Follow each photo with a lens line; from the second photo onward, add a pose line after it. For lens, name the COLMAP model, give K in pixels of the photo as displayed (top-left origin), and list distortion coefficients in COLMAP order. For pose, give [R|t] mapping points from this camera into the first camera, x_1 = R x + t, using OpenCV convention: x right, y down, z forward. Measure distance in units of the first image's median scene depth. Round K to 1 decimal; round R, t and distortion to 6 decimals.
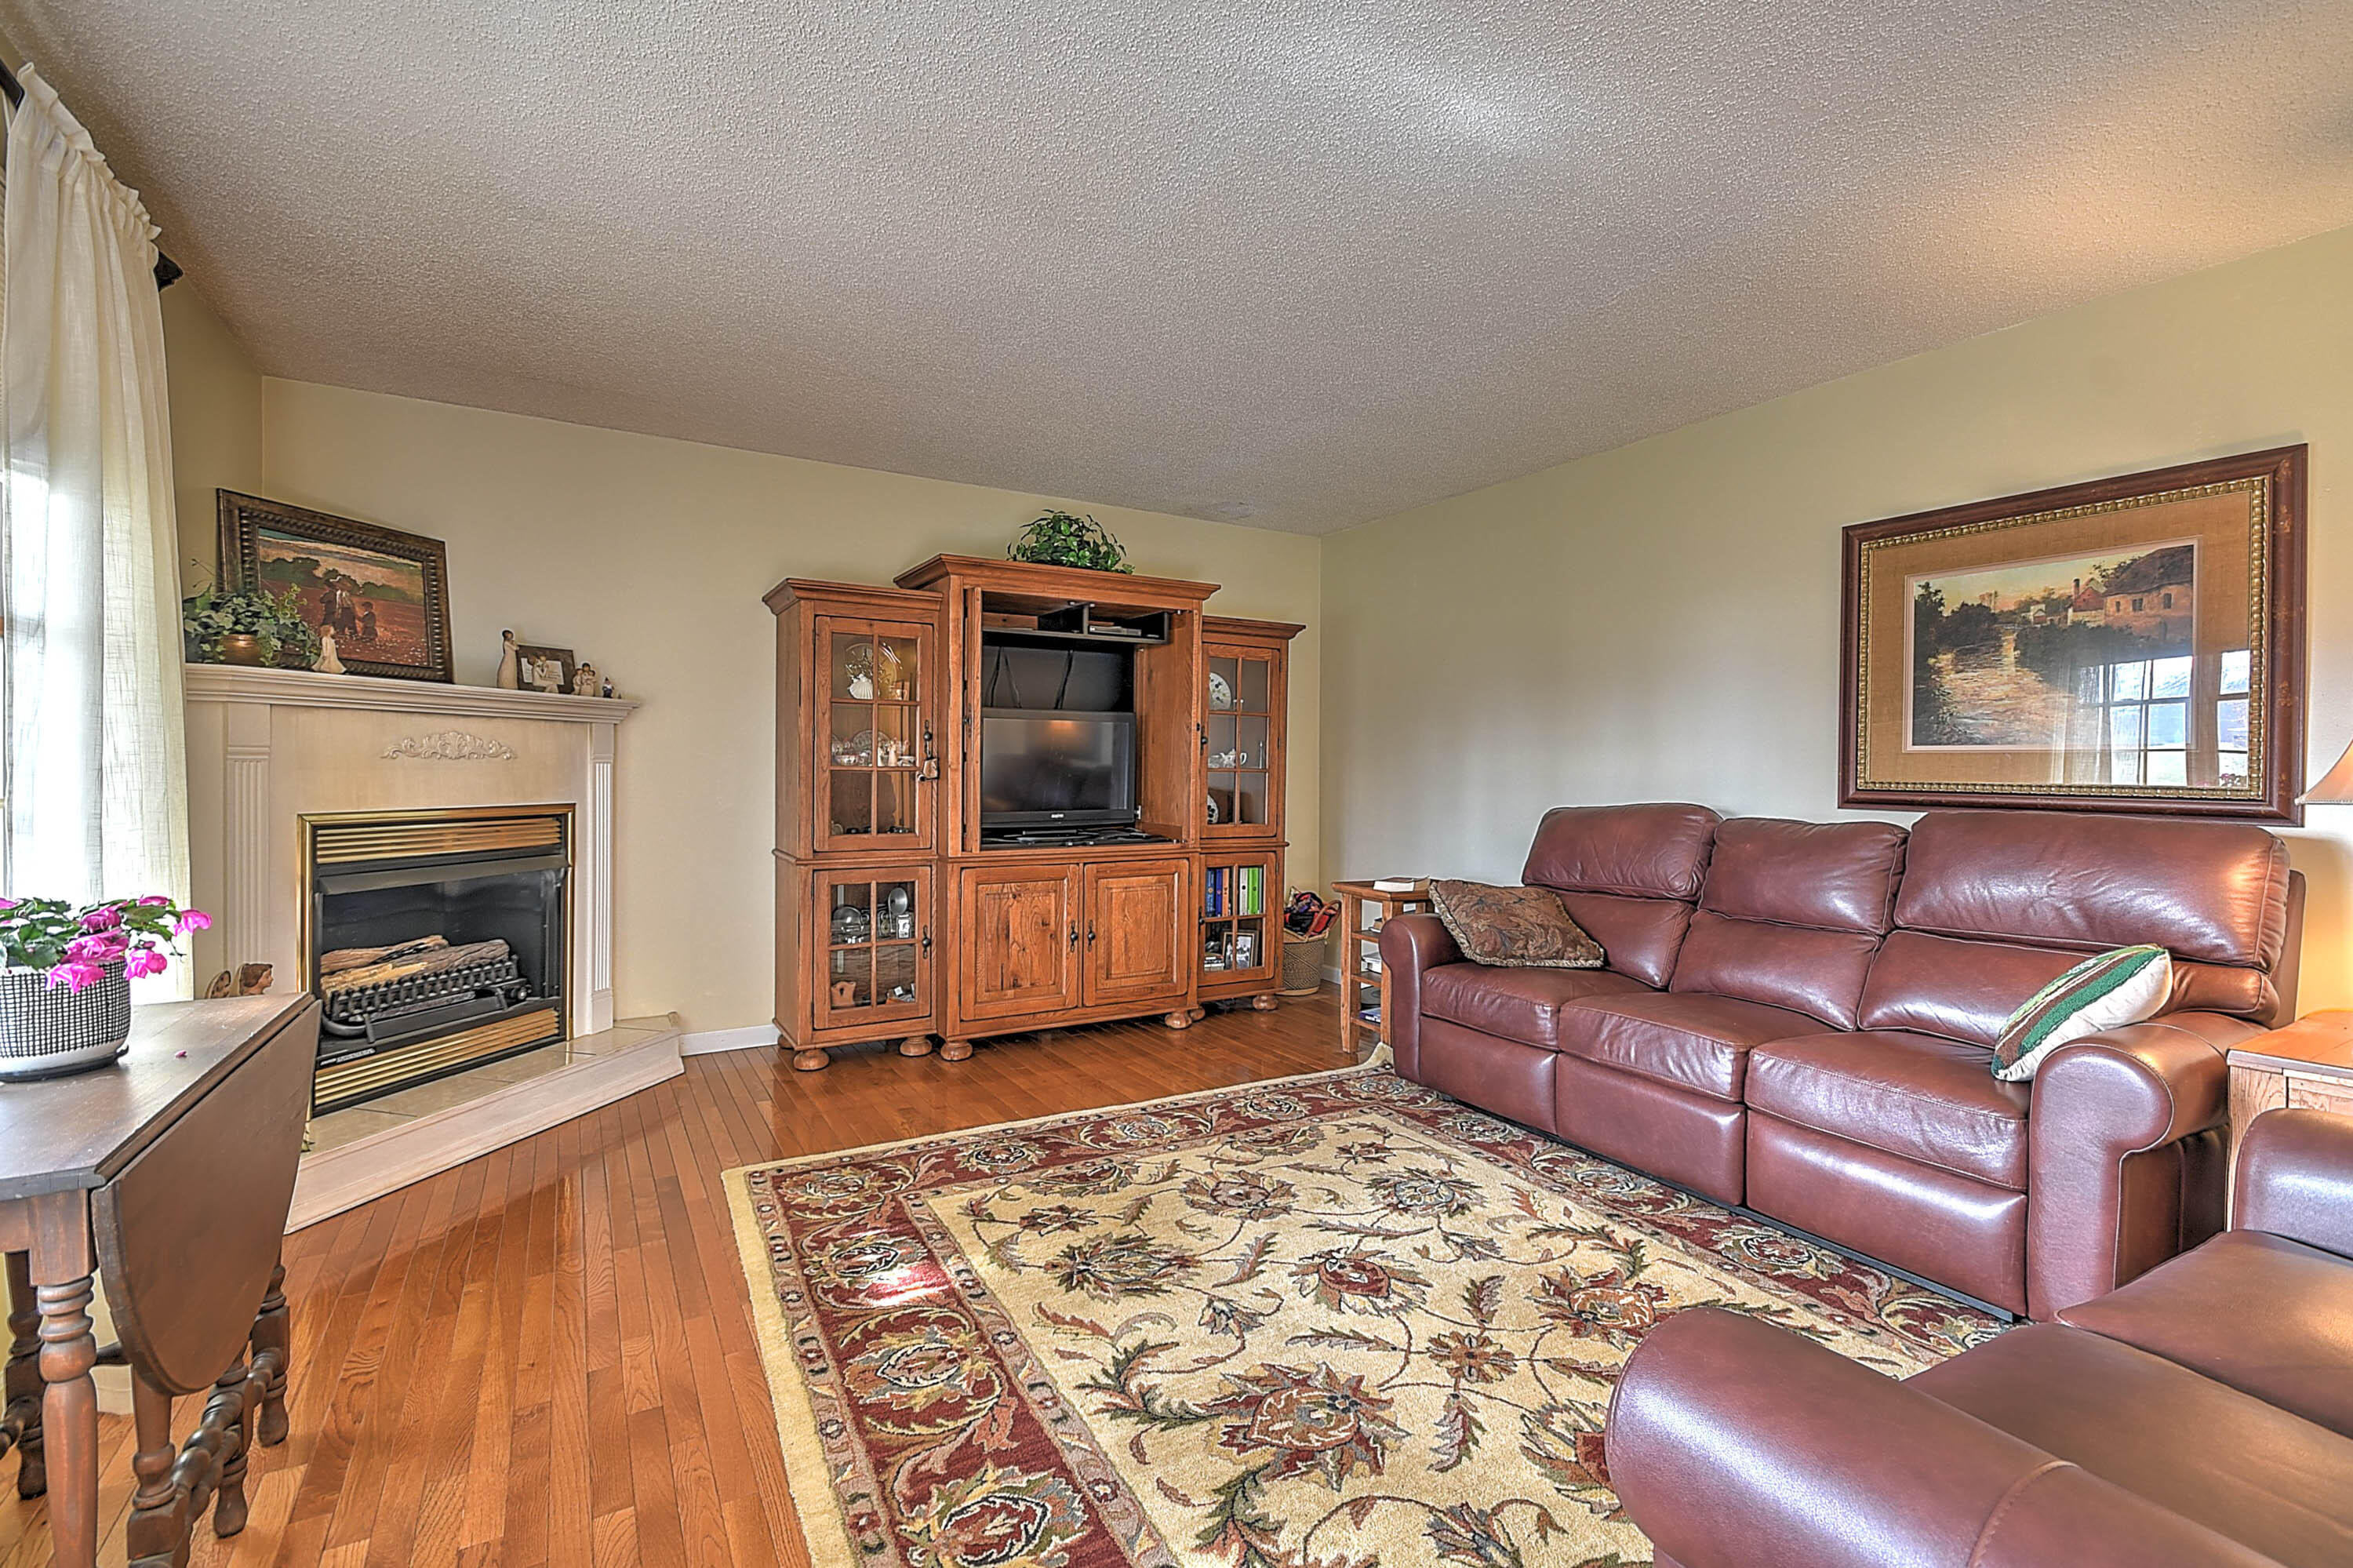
lens RADIAL K [[1035.3, 0, 1181.7], [0, 1035.3, 785.6], [0, 0, 1]] dist [0.012216, -0.004746]
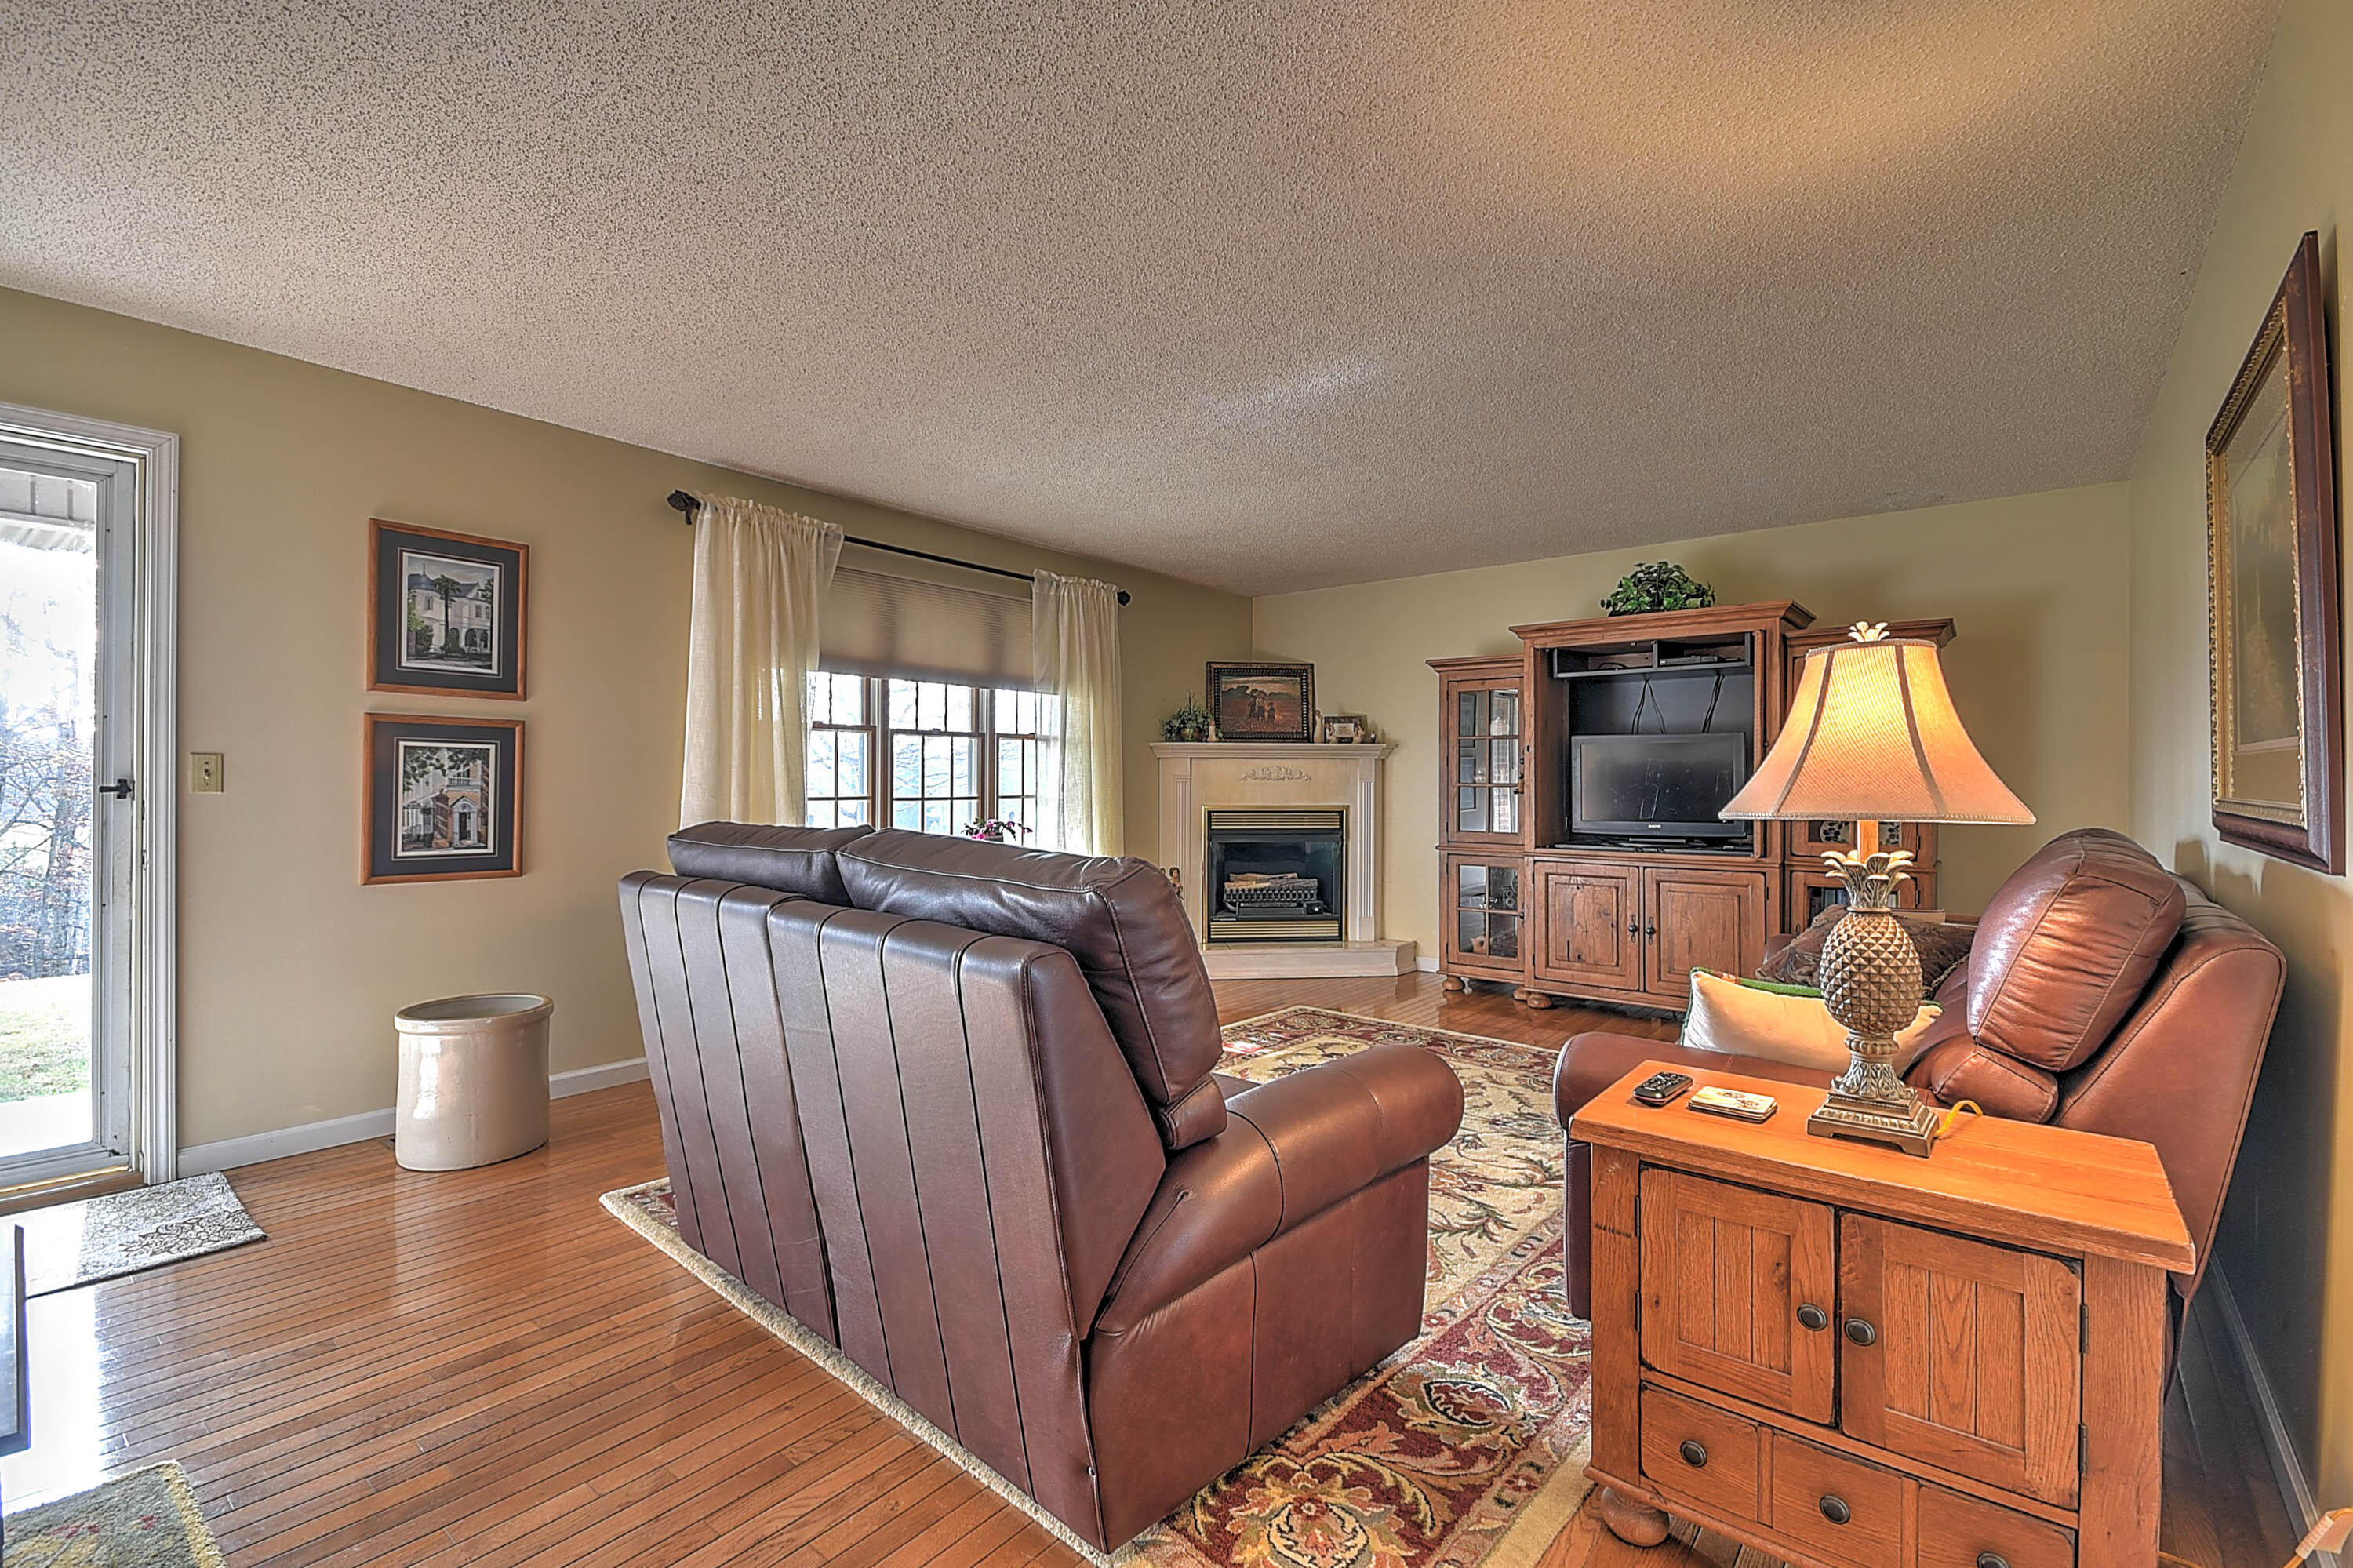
lens RADIAL K [[1035.3, 0, 1172.3], [0, 1035.3, 784.4], [0, 0, 1]] dist [0.012216, -0.004746]
pose [[0.350730, -0.003090, -0.936471, 1.386010], [-0.015301, 0.999842, -0.009029, 0.003202], [0.936352, 0.017496, 0.350628, 0.172668]]
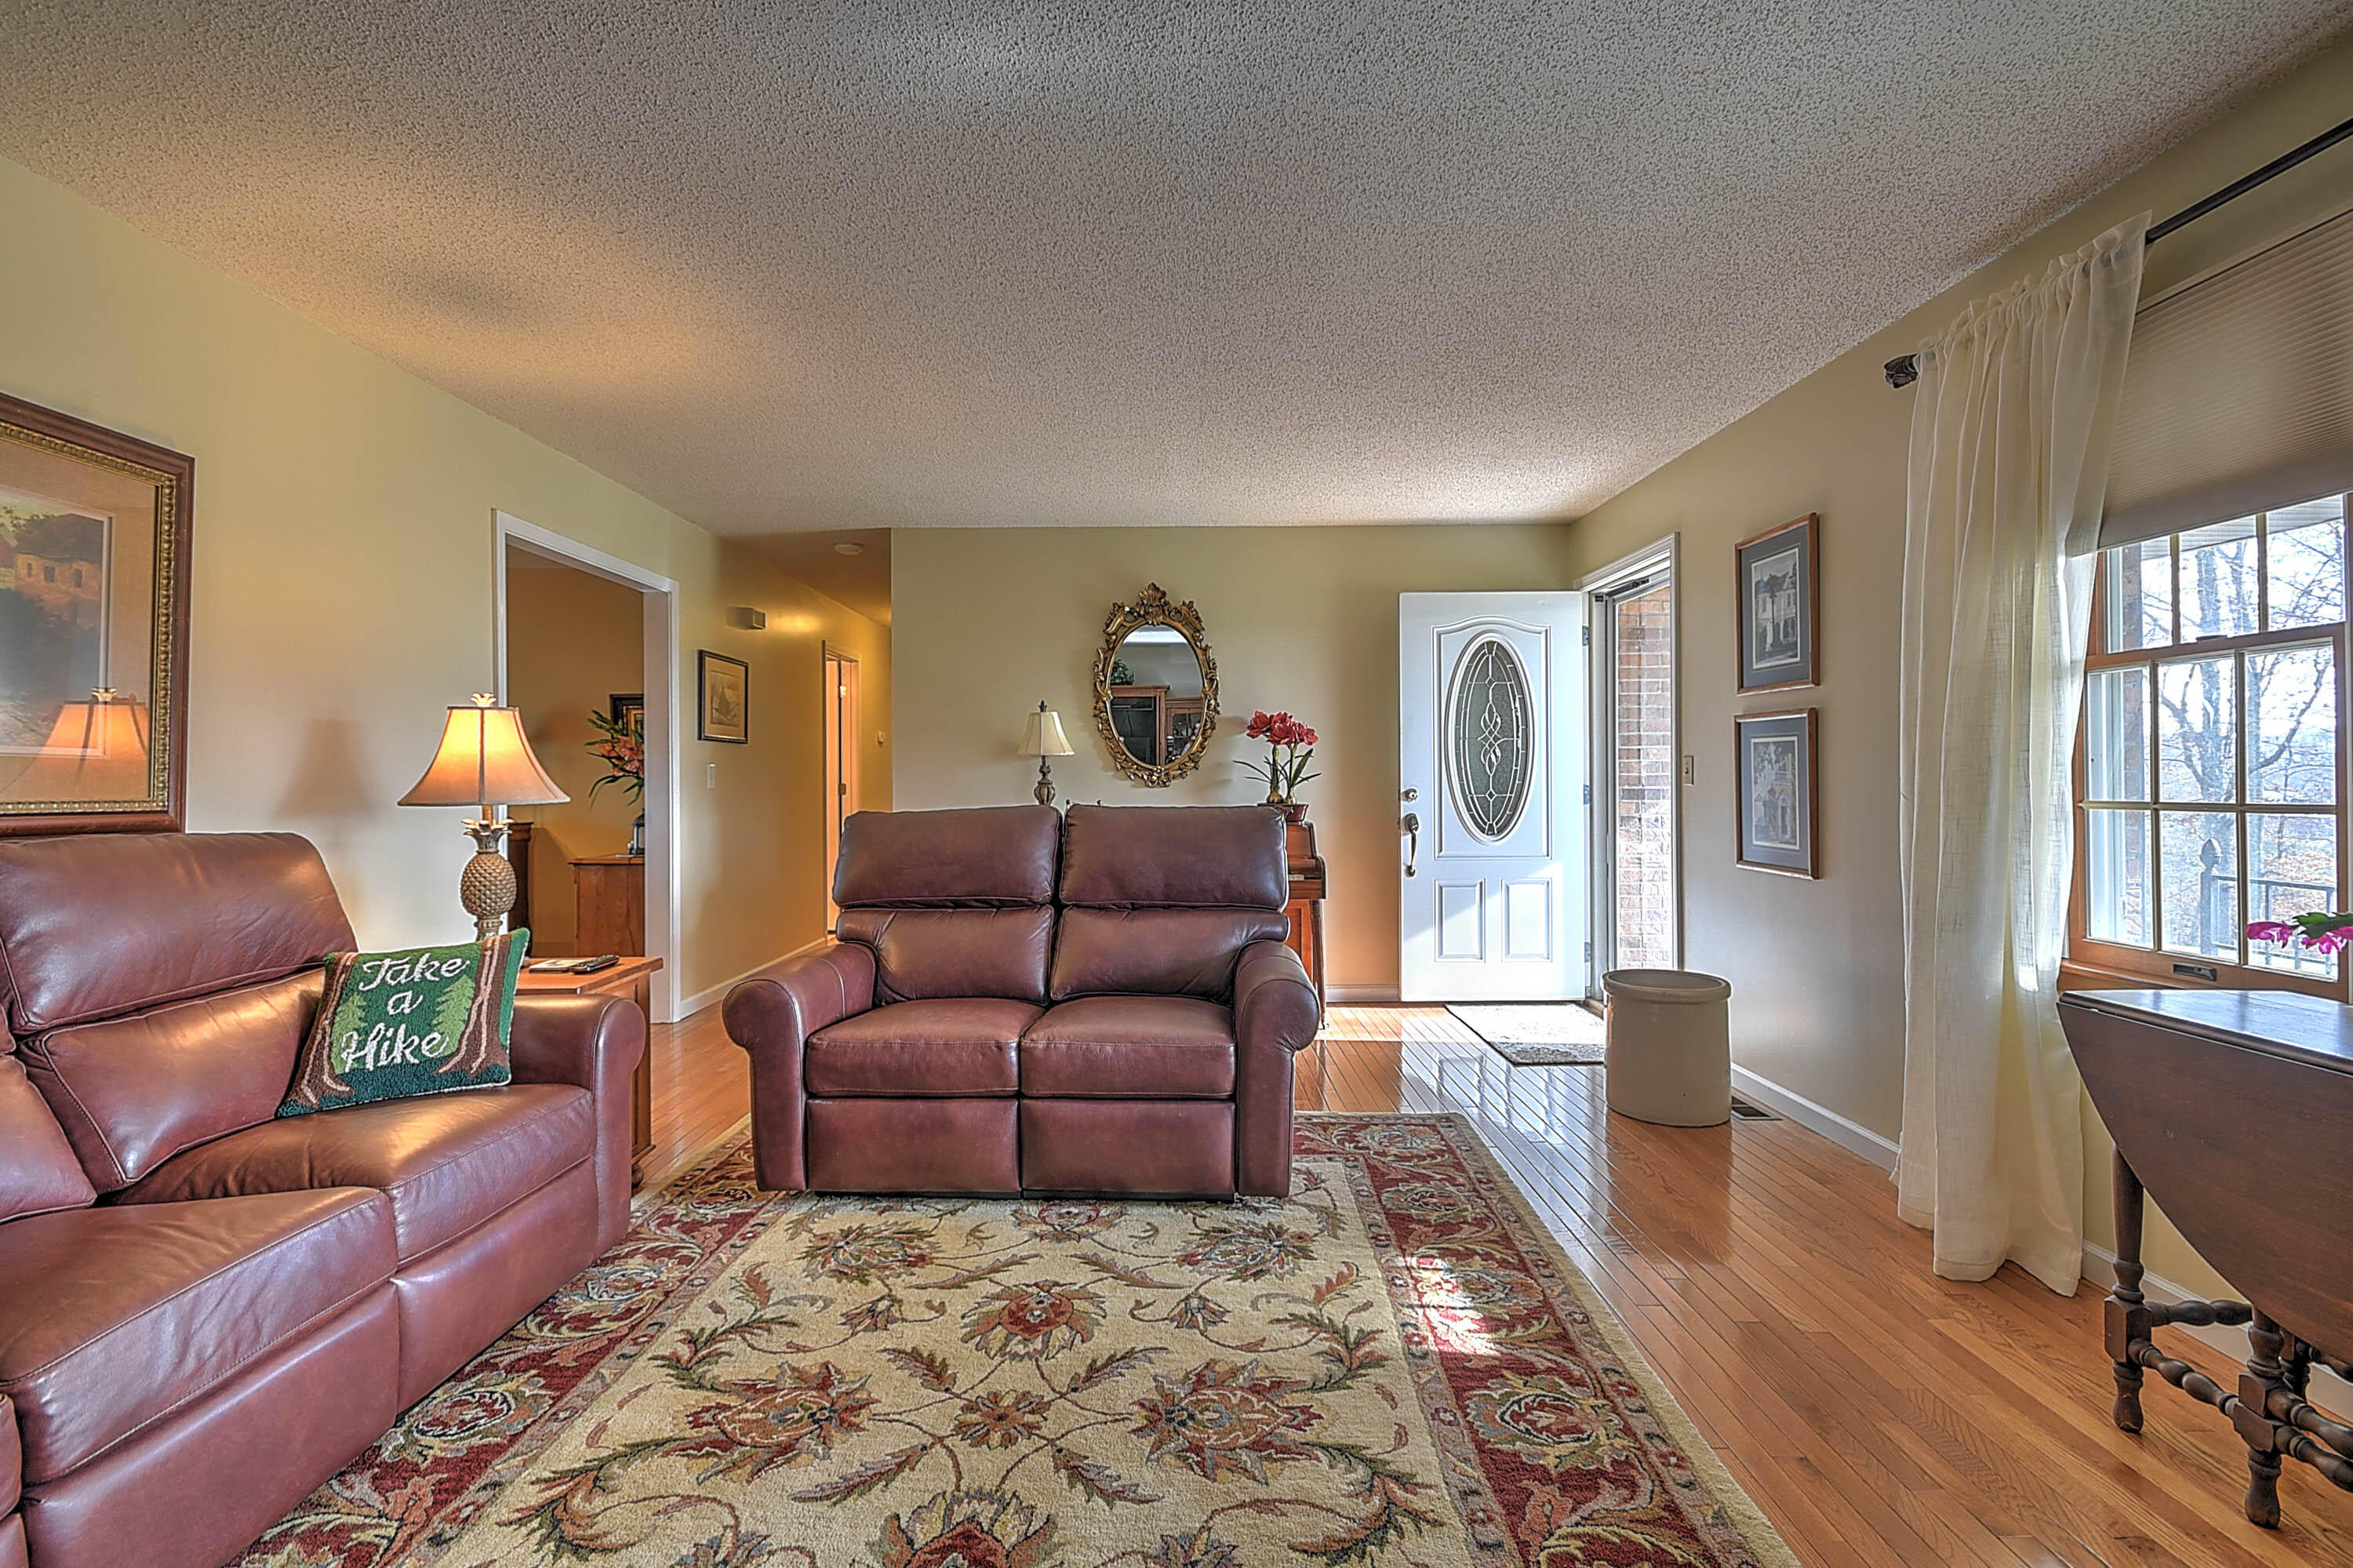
lens RADIAL K [[1035.3, 0, 1179.5], [0, 1035.3, 775.6], [0, 0, 1]] dist [0.012216, -0.004746]
pose [[-0.866690, 0.007160, 0.498796, -0.255141], [0.011118, 0.999926, 0.004965, -0.013829], [-0.498723, 0.009849, -0.866705, 1.377666]]
